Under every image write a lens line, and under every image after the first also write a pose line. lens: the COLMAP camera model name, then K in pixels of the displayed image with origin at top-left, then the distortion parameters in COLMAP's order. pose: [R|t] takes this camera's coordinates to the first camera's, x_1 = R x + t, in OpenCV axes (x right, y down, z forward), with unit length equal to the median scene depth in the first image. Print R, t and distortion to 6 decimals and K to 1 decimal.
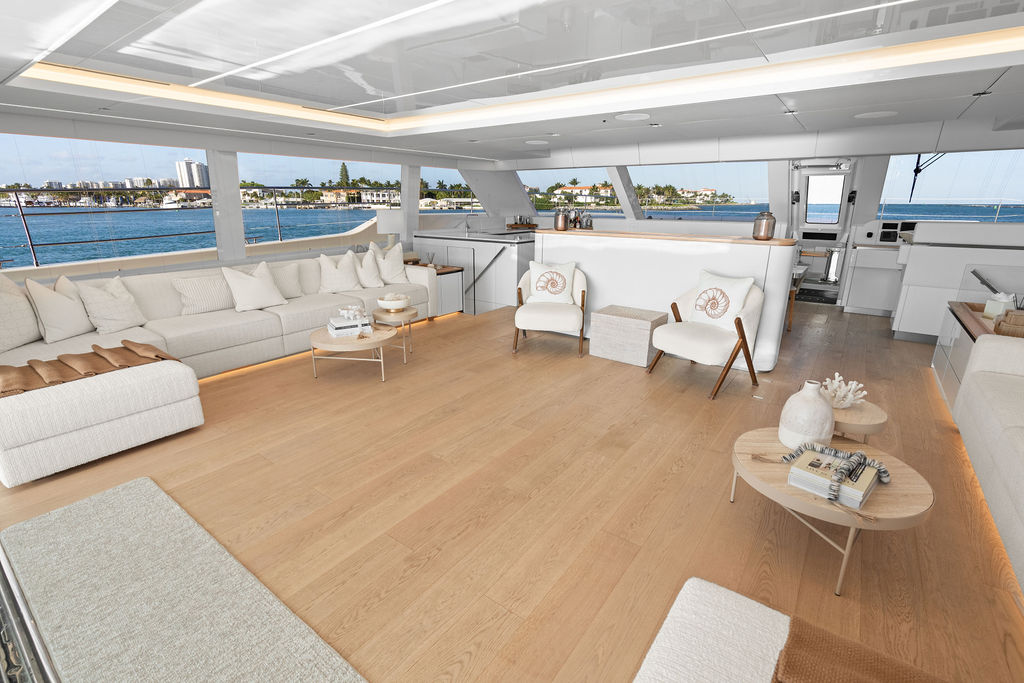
lens RADIAL K [[470.8, 0, 513.1], [0, 470.8, 335.1], [0, 0, 1]] dist [-0.002887, -0.000553]
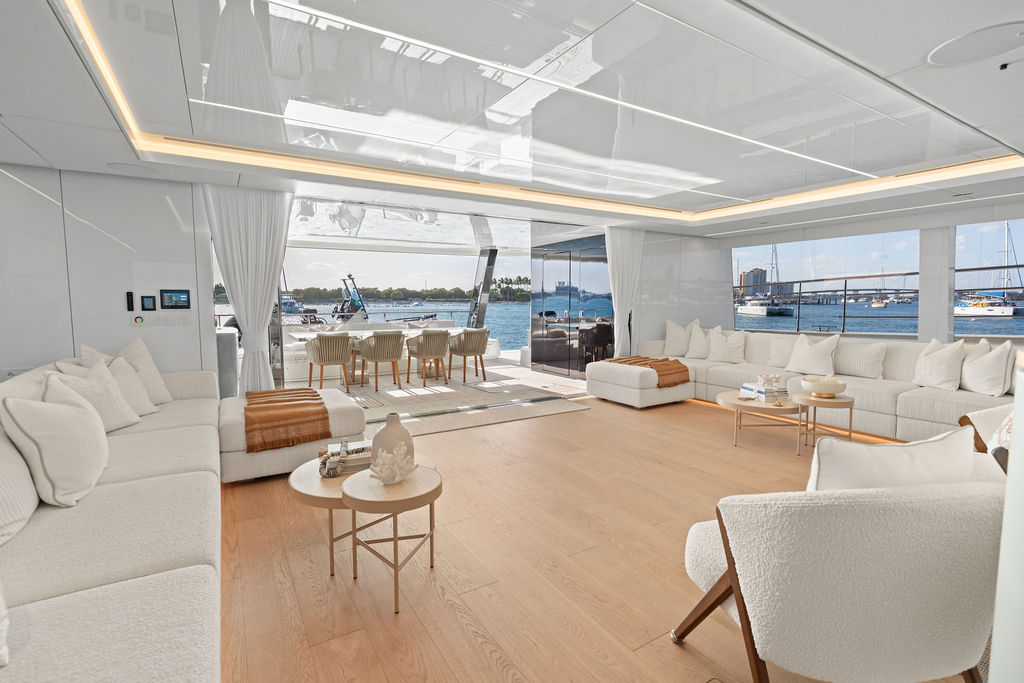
lens RADIAL K [[490.5, 0, 512.0], [0, 490.5, 341.5], [0, 0, 1]] dist [-0.000653, 0.000166]
pose [[-0.371980, 0.078335, -0.924930, 0.793129], [-0.267715, 0.945037, 0.187705, -0.167838], [0.888797, 0.317440, -0.330563, 0.800180]]
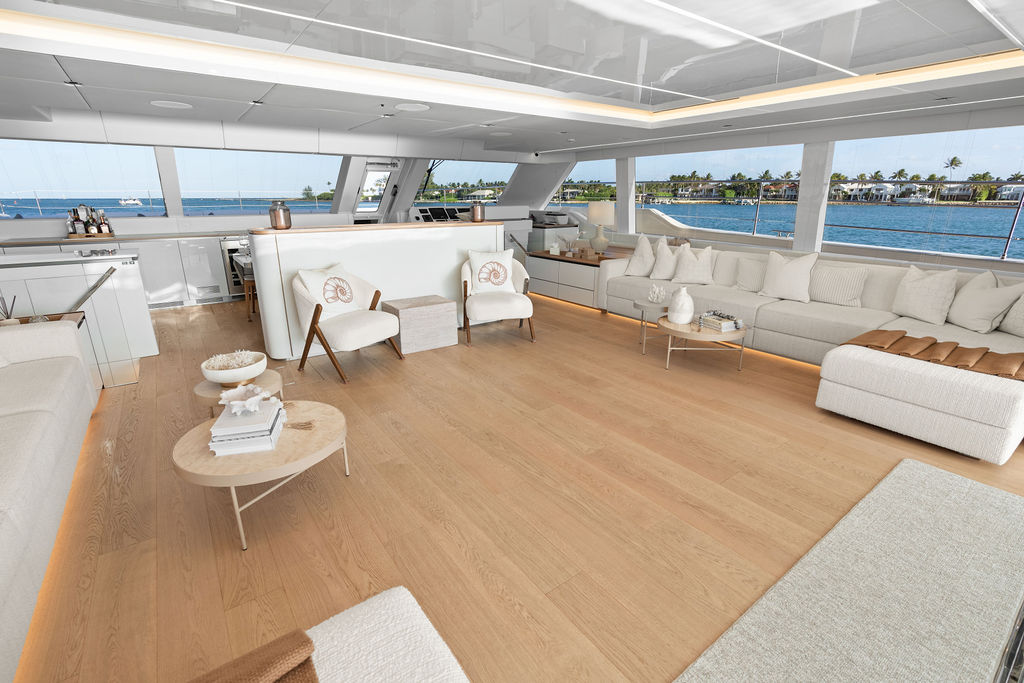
lens RADIAL K [[465.3, 0, 512.0], [0, 465.3, 341.5], [0, 0, 1]] dist [-0.008814, 0.000611]
pose [[0.297983, -0.285662, 0.910826, -0.681277], [0.263175, 0.941778, 0.209270, -0.134204], [-0.917576, 0.177348, 0.355813, 0.512687]]
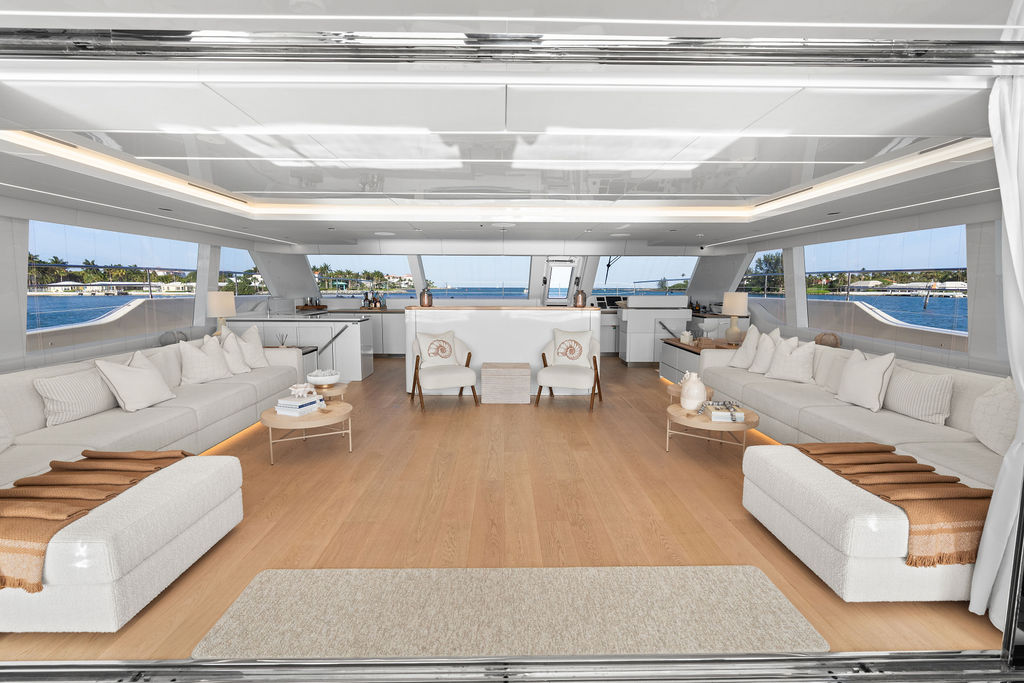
lens RADIAL K [[468.1, 0, 514.4], [0, 468.1, 341.5], [0, 0, 1]] dist [-0.014274, 0.000191]
pose [[0.790620, -0.071214, 0.608152, -0.557834], [0.166788, 0.980704, -0.101990, 0.024249], [-0.589154, 0.182068, 0.787241, -0.047015]]
